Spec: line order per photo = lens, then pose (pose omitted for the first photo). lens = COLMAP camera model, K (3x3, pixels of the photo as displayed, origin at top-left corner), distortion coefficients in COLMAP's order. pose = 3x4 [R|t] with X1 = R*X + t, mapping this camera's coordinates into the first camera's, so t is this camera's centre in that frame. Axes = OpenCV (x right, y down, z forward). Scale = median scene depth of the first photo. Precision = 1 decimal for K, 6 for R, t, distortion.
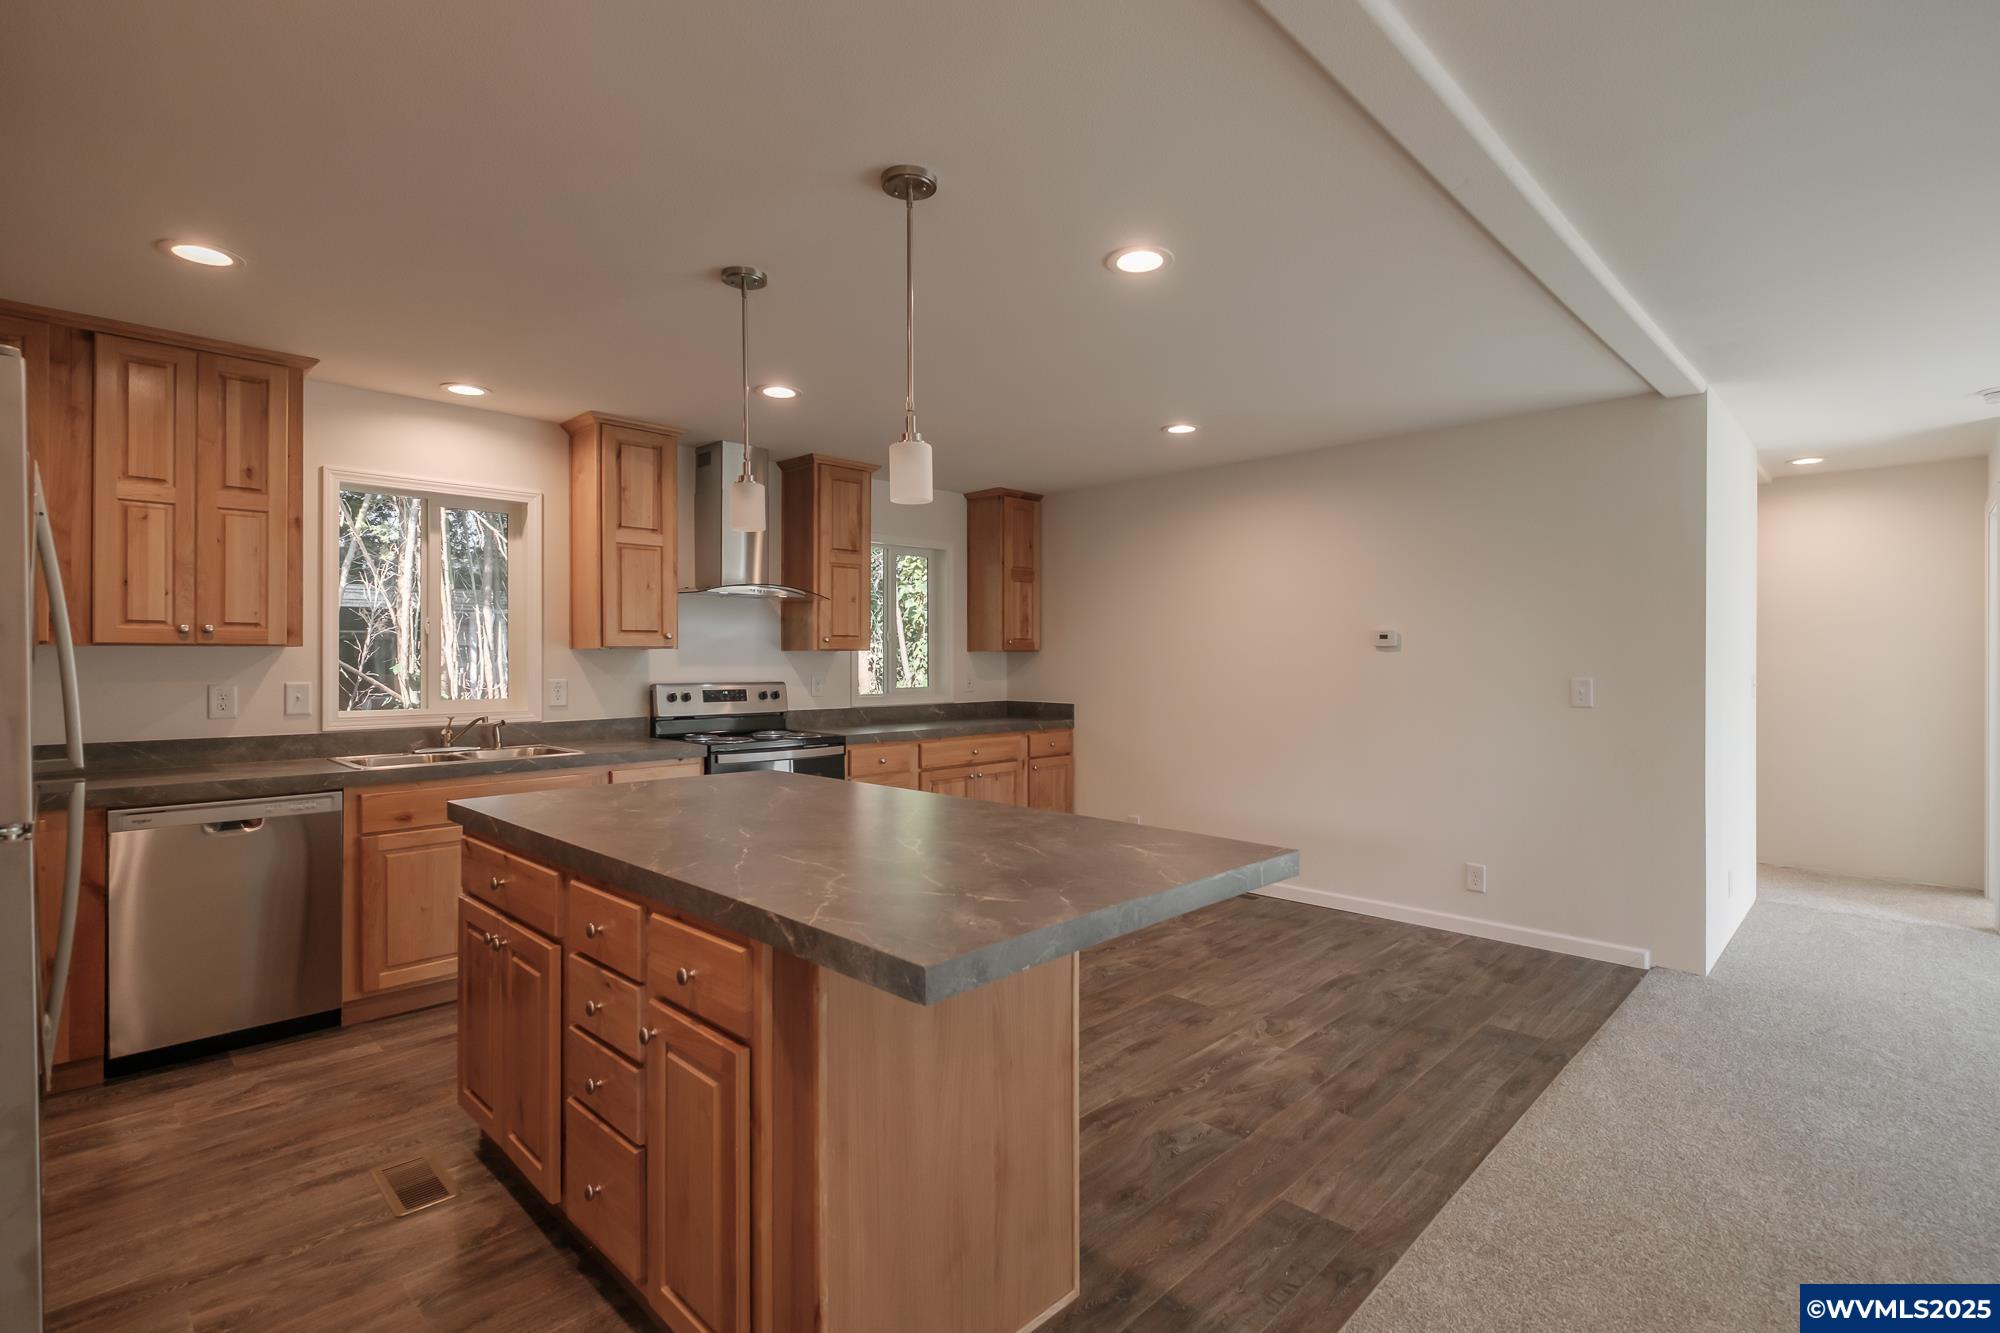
lens RADIAL K [[929.4, 0, 1020.5], [0, 929.4, 662.2], [0, 0, 1]] dist [0.009543, -0.006852]
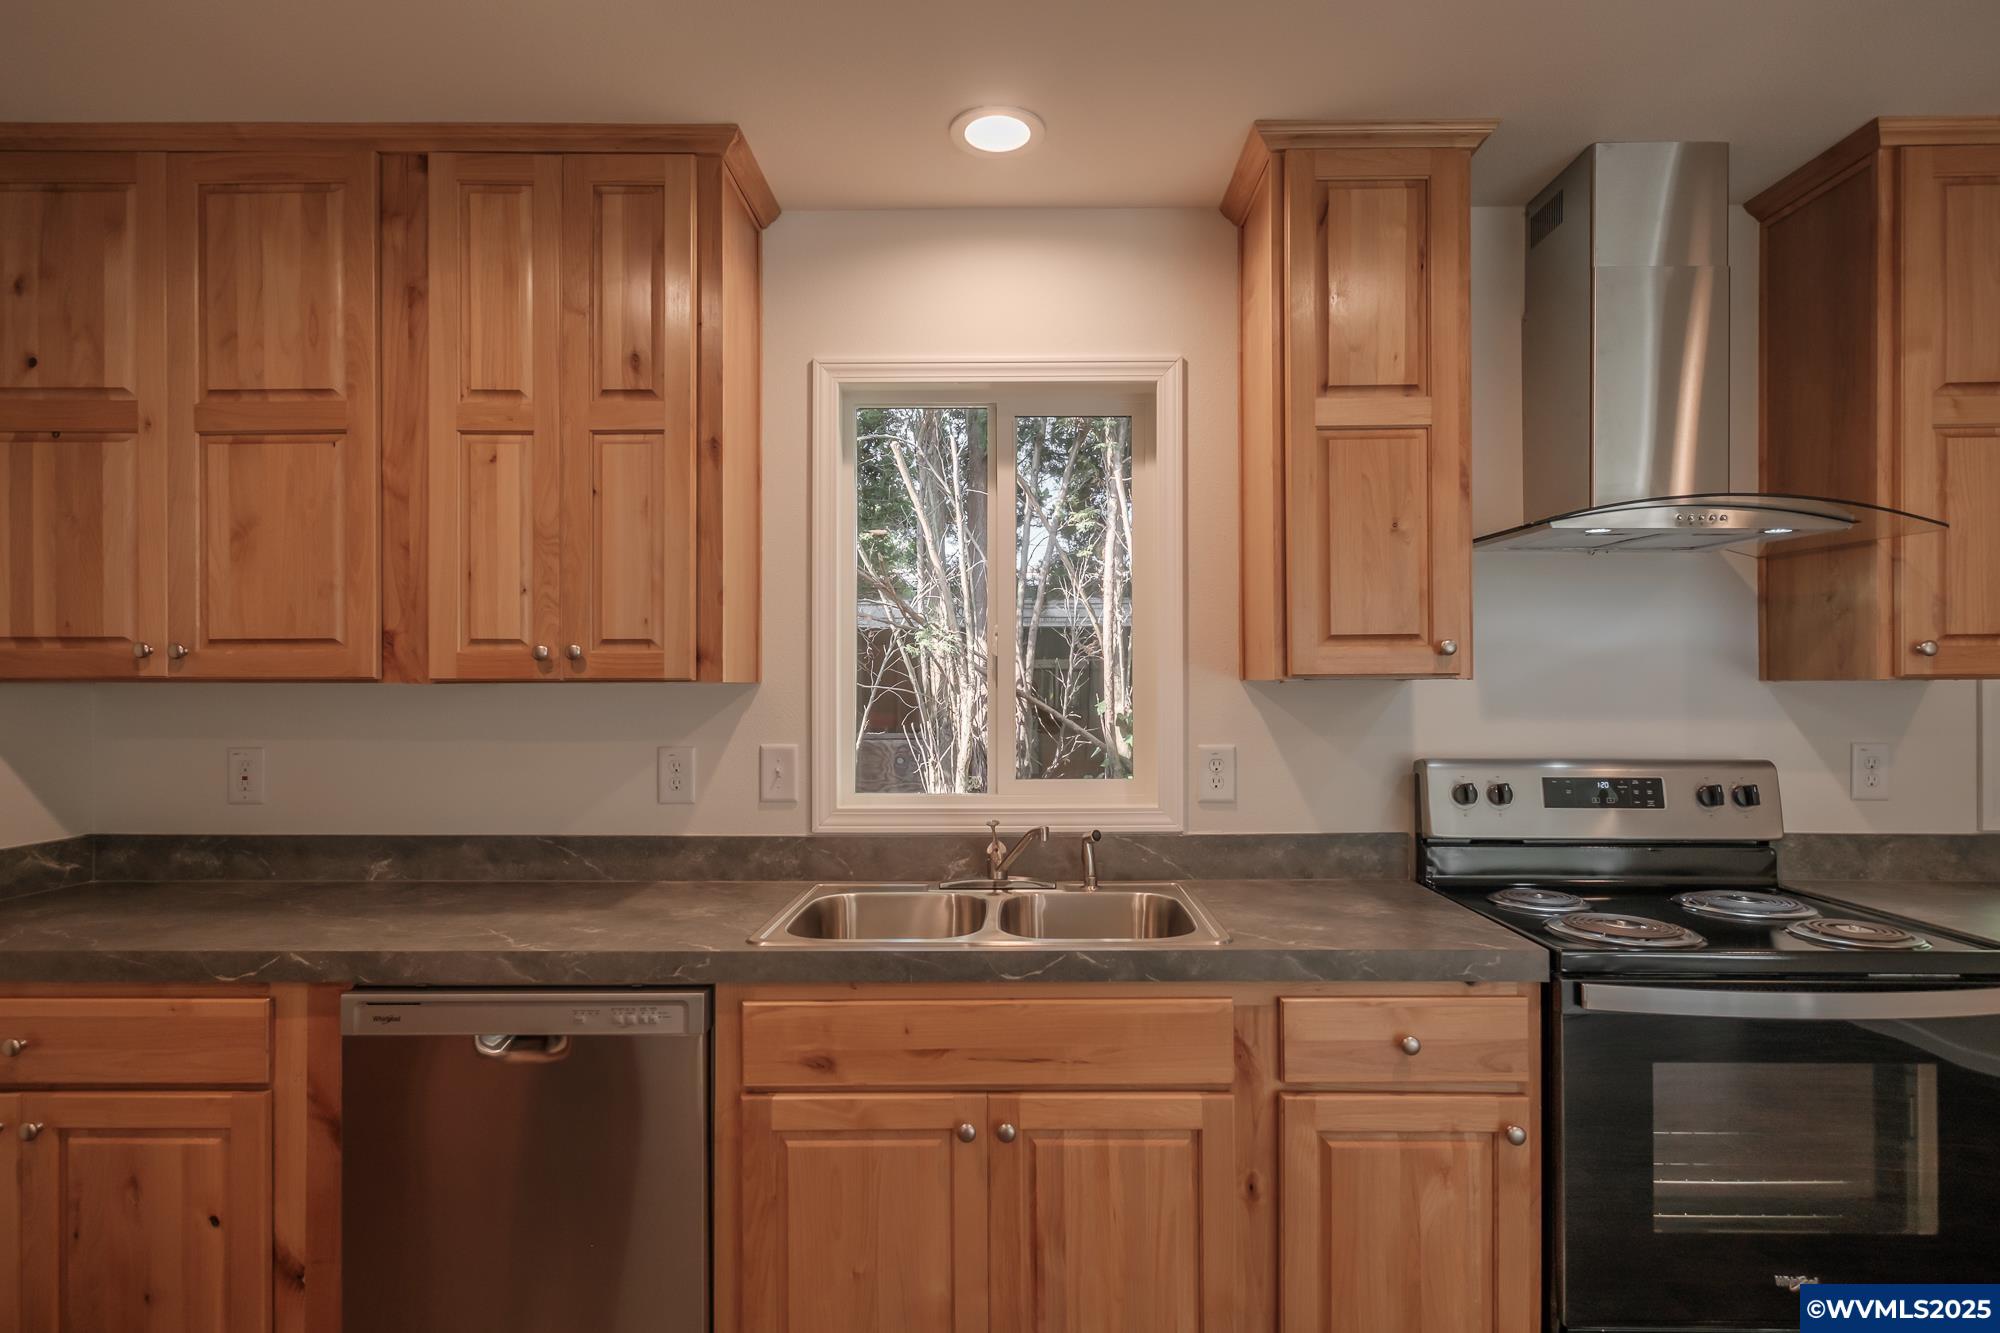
lens RADIAL K [[1056.8, 0, 994.3], [0, 1056.8, 682.9], [0, 0, 1]] dist [0.008011, -0.001706]
pose [[0.677340, -0.005217, -0.735652, -0.179088], [-0.000142, 0.999974, -0.007223, -0.009549], [0.735670, 0.004997, 0.677322, 0.560019]]
